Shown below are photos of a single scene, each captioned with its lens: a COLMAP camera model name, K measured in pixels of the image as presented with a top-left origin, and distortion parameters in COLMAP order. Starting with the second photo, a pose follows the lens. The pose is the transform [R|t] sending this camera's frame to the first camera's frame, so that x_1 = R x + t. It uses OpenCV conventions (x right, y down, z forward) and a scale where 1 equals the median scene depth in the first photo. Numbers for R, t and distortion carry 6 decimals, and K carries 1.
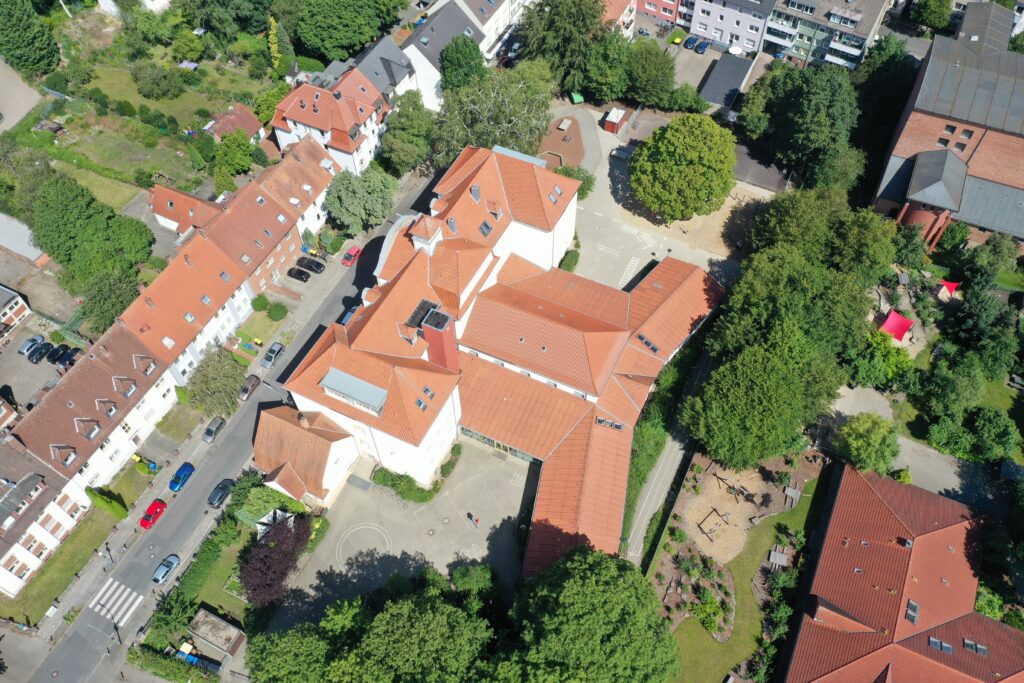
lens RADIAL K [[805.6, 0, 512.6], [0, 805.6, 345.7], [0, 0, 1]] dist [0.002843, -0.002721]
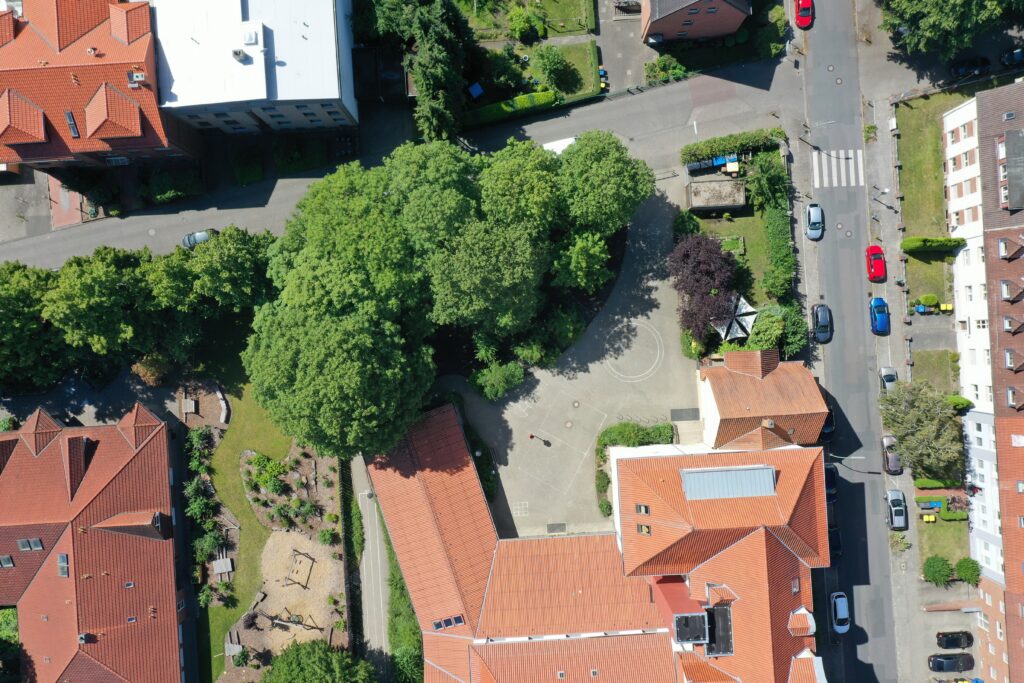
lens RADIAL K [[809.6, 0, 512.0], [0, 809.6, 341.5], [0, 0, 1]] dist [0.006126, 0.001540]
pose [[-0.870588, 0.491037, 0.030973, -0.084954], [-0.383188, -0.716171, 0.583323, -0.171387], [0.308615, 0.495965, 0.811650, 0.196308]]
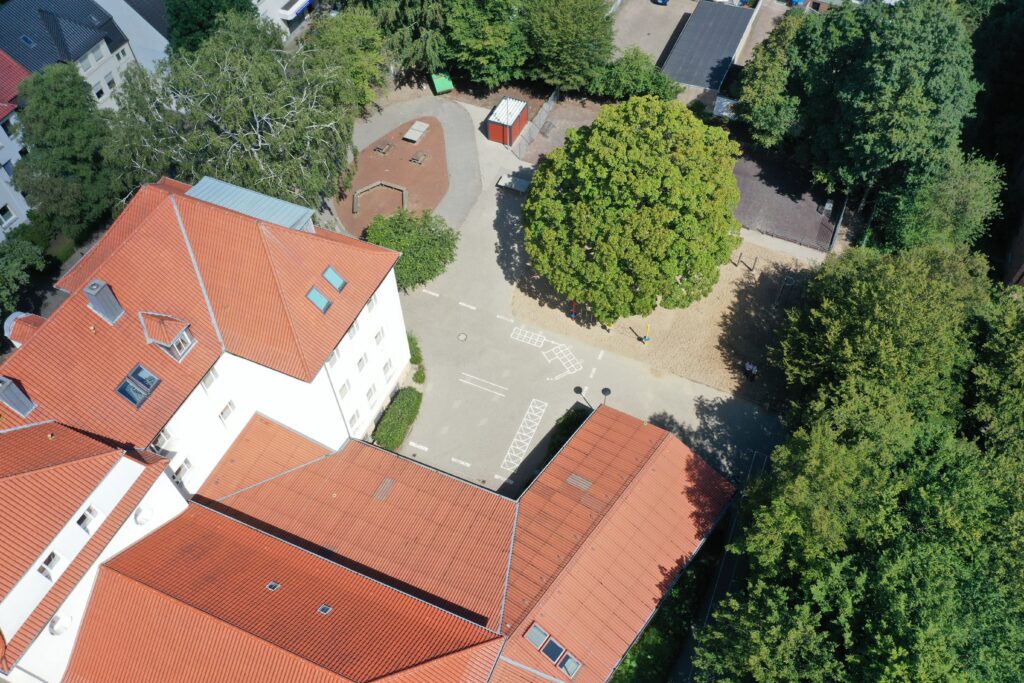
lens RADIAL K [[809.6, 0, 512.0], [0, 809.6, 341.5], [0, 0, 1]] dist [0.006126, 0.001540]
pose [[0.999096, -0.035570, 0.023289, 0.132576], [0.036166, 0.999015, -0.025704, -0.139014], [-0.022352, 0.026523, 0.999398, 0.544597]]
